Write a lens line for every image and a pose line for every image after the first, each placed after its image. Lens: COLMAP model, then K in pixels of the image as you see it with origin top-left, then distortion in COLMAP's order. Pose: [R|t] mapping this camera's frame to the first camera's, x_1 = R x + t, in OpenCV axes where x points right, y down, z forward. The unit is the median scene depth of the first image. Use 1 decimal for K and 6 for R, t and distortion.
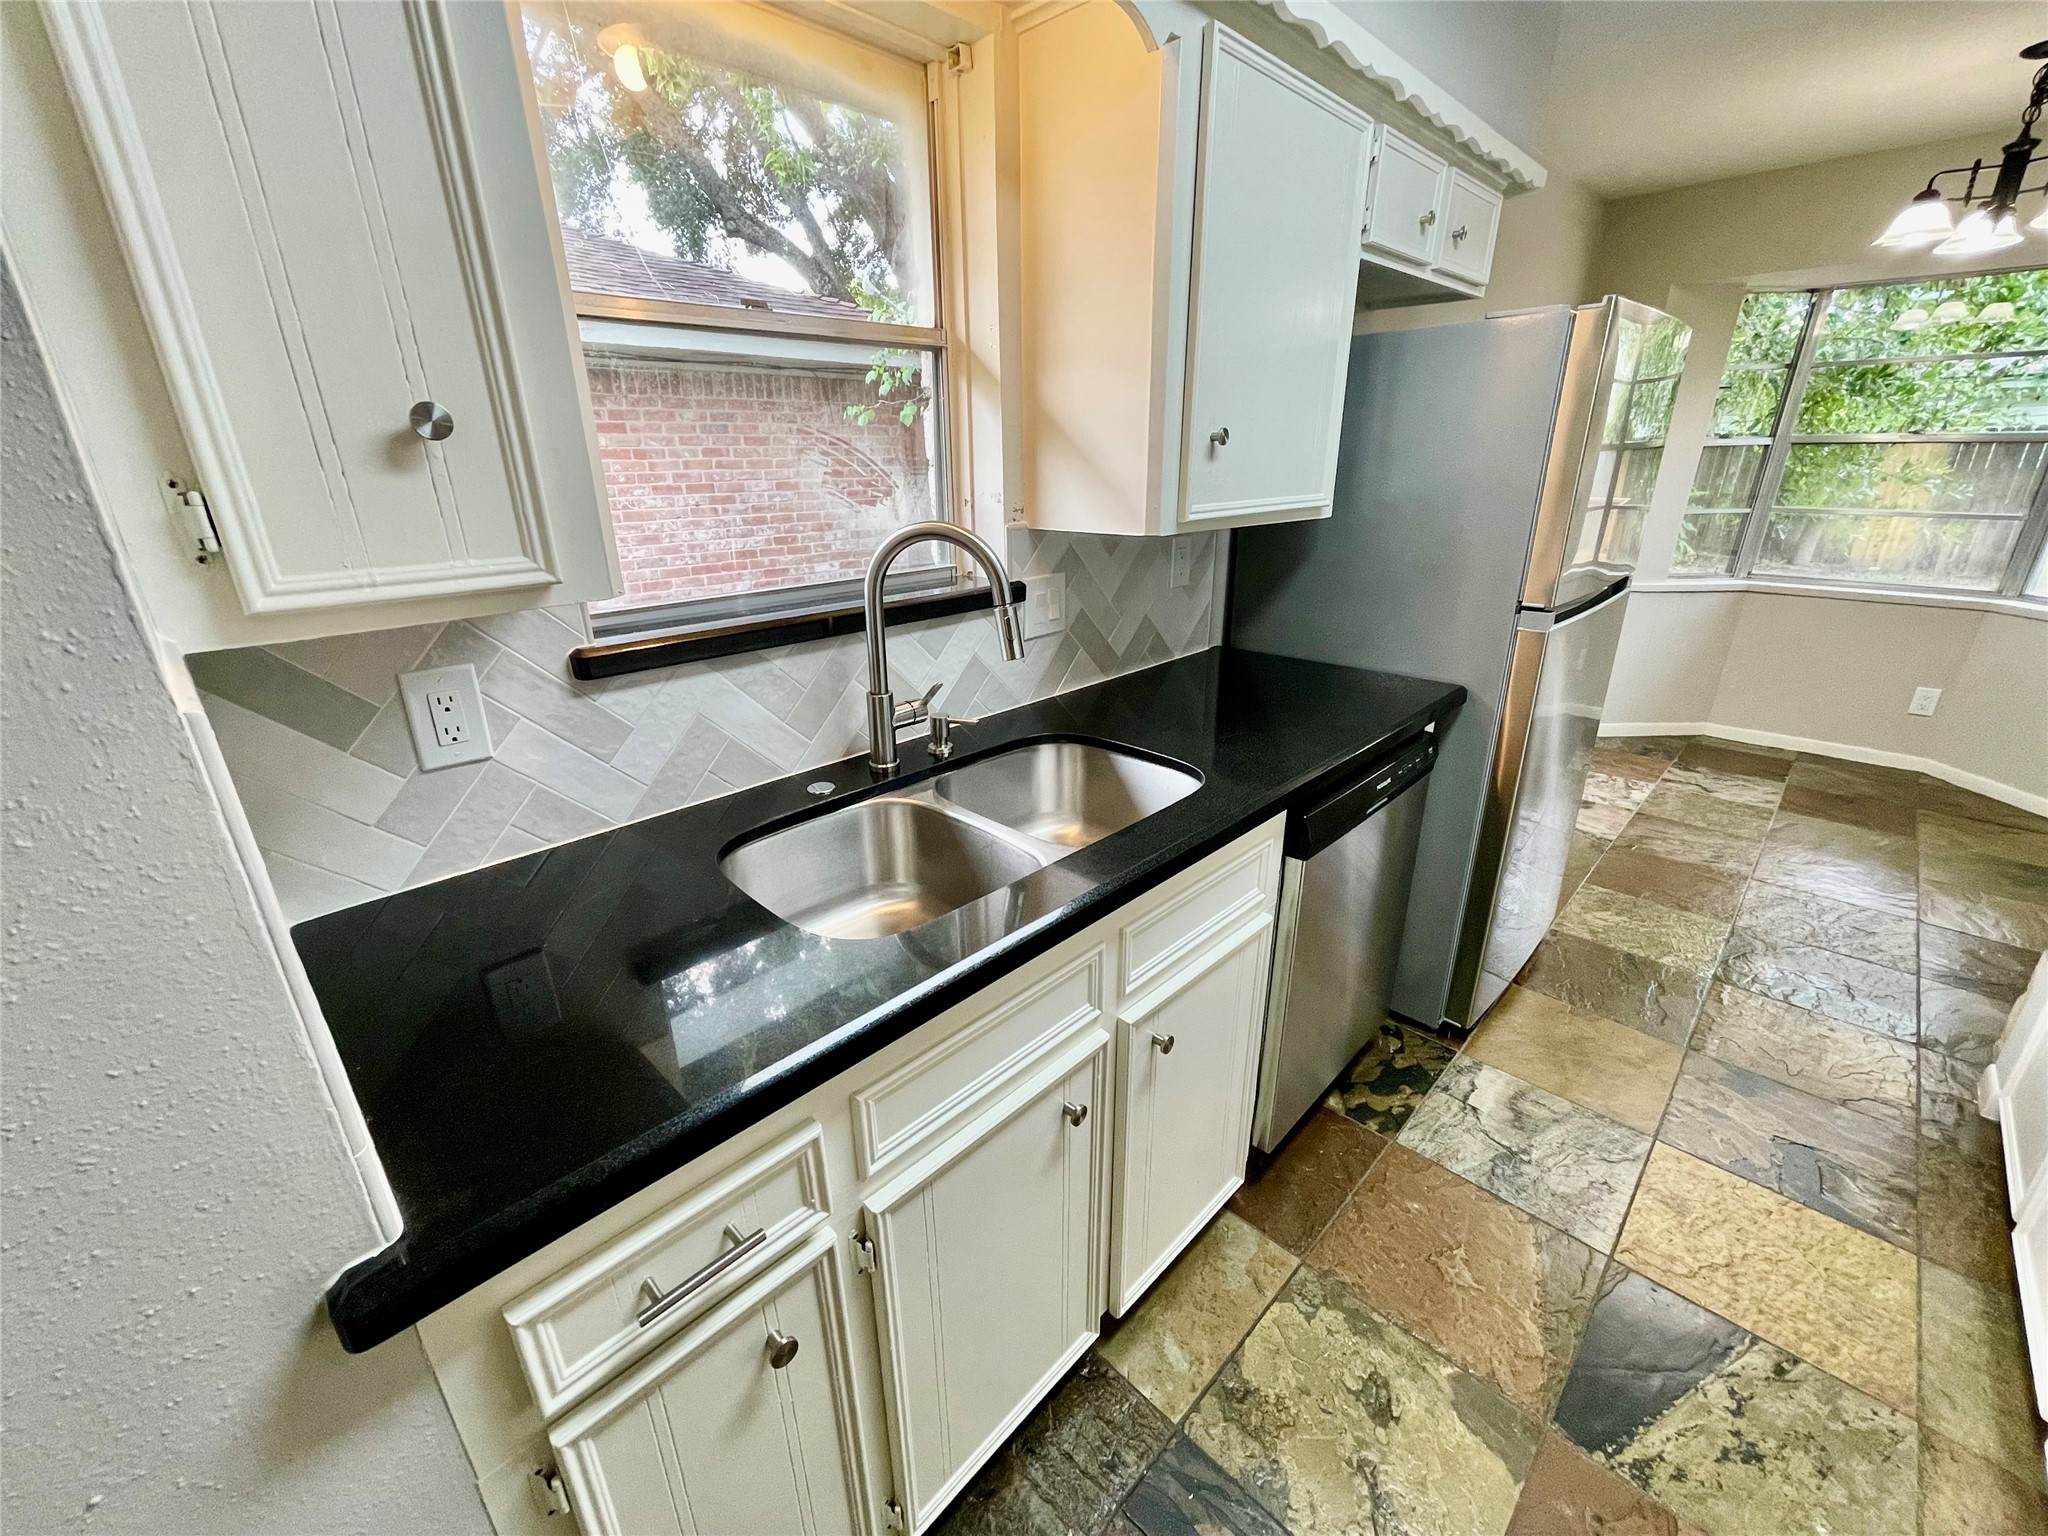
lens RADIAL K [[829.7, 0, 1026.3], [0, 829.7, 764.1], [0, 0, 1]] dist [-0.001354, -0.000374]
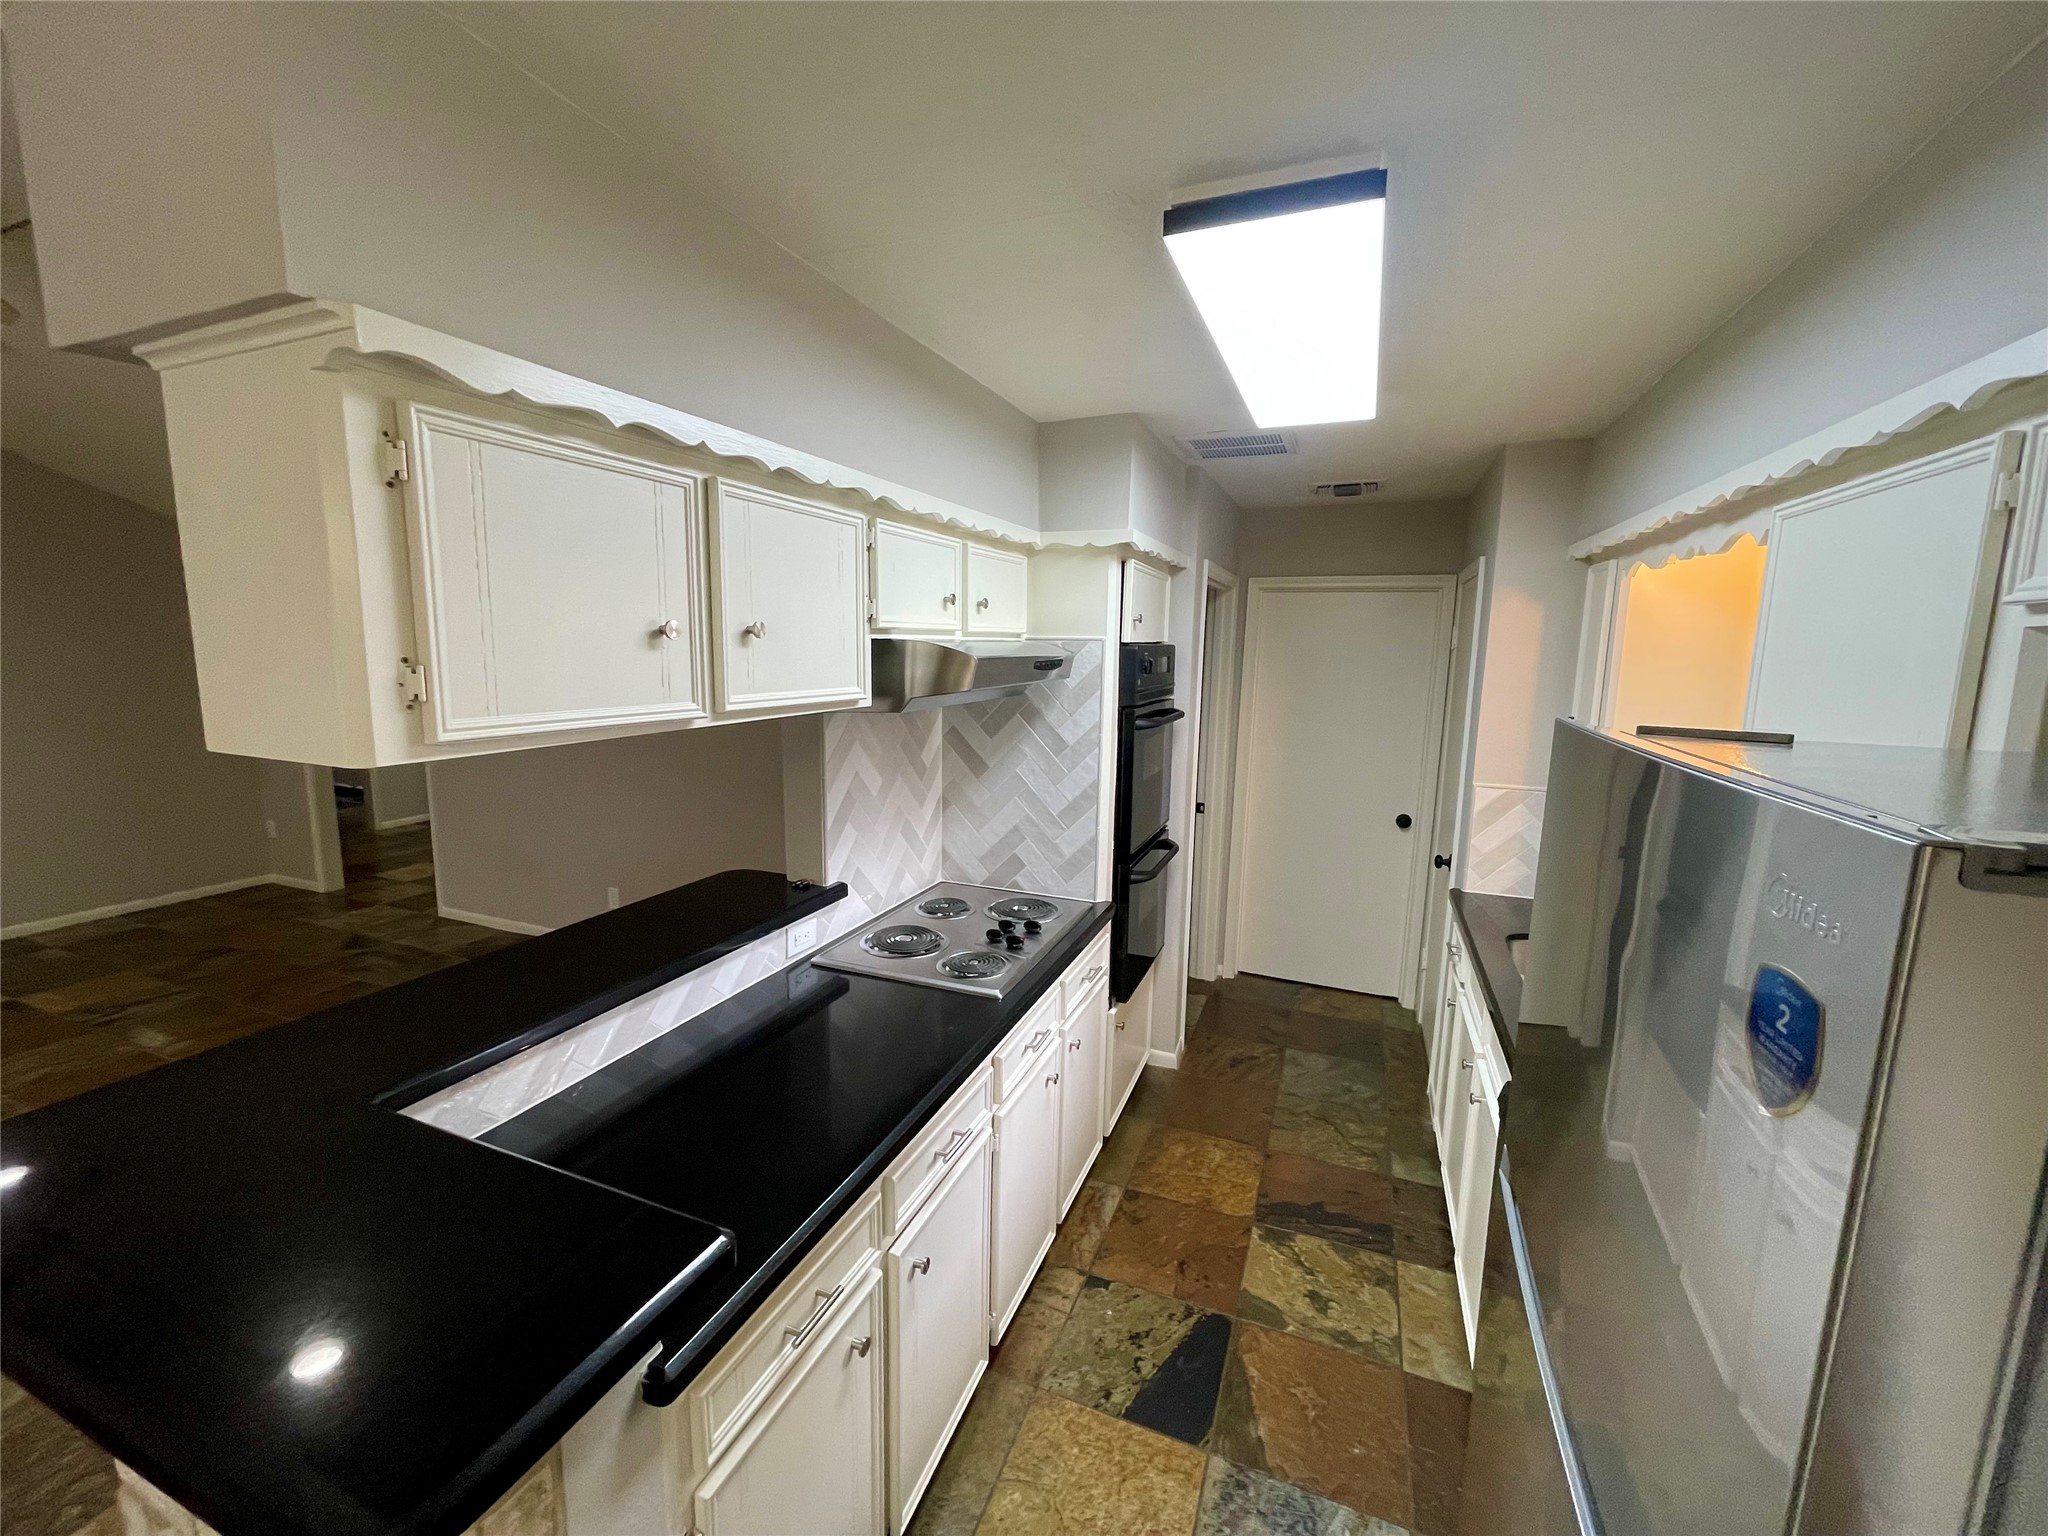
lens RADIAL K [[829.7, 0, 1019.2], [0, 829.7, 766.4], [0, 0, 1]] dist [-0.001354, -0.000374]
pose [[-0.923965, 0.053311, -0.378743, 1.594797], [-0.140316, 0.873948, 0.465324, -0.919092], [0.355808, 0.483087, -0.800017, 1.624927]]
